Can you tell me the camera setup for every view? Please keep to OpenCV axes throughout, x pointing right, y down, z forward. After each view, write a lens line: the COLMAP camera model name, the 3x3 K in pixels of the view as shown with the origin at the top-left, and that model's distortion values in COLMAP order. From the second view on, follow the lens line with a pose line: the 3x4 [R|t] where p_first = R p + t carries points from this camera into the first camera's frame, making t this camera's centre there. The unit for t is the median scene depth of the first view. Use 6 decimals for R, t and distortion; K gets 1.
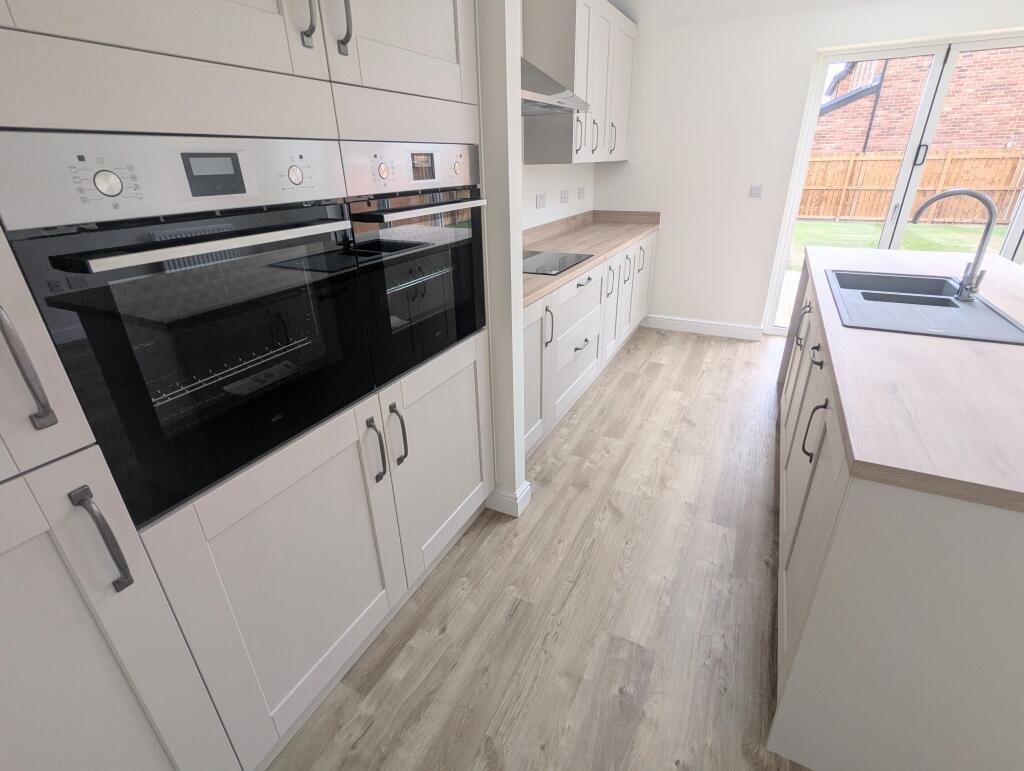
lens RADIAL K [[486.1, 0, 512.0], [0, 486.1, 385.5], [0, 0, 1]] dist [0.000851, 0.000478]
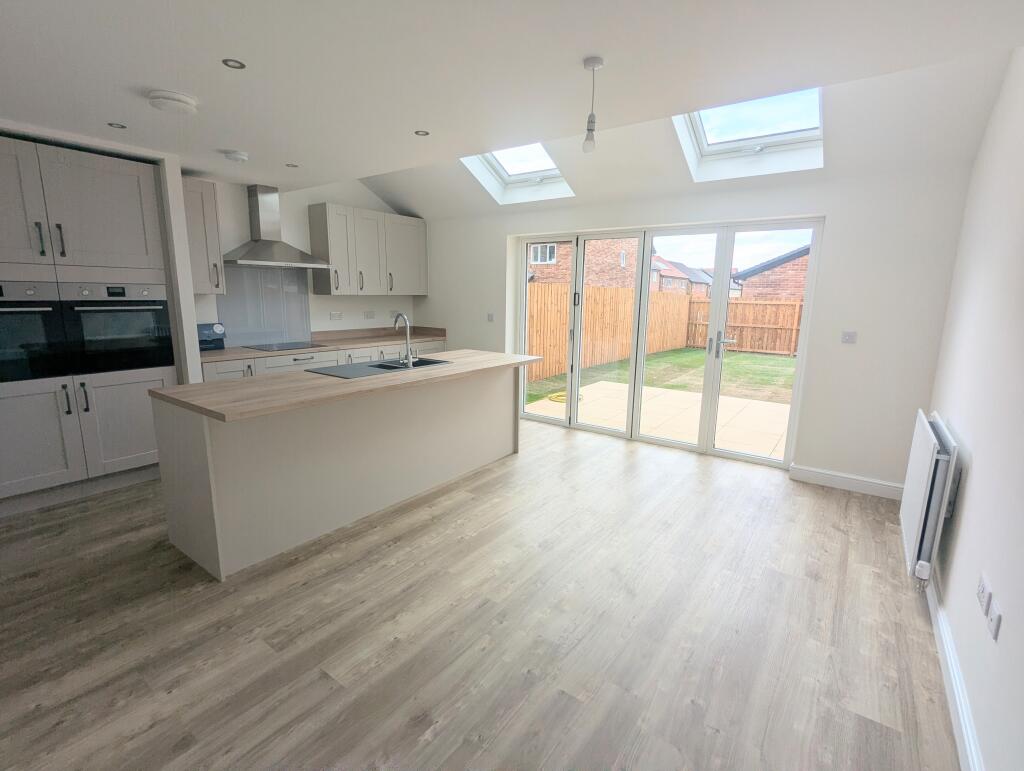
lens RADIAL K [[486.1, 0, 512.0], [0, 486.1, 385.5], [0, 0, 1]] dist [0.000851, 0.000478]
pose [[0.987033, 0.063049, -0.147615, 1.017070], [-0.097136, 0.966741, -0.236591, 0.190758], [0.127789, 0.247862, 0.960330, -0.475252]]
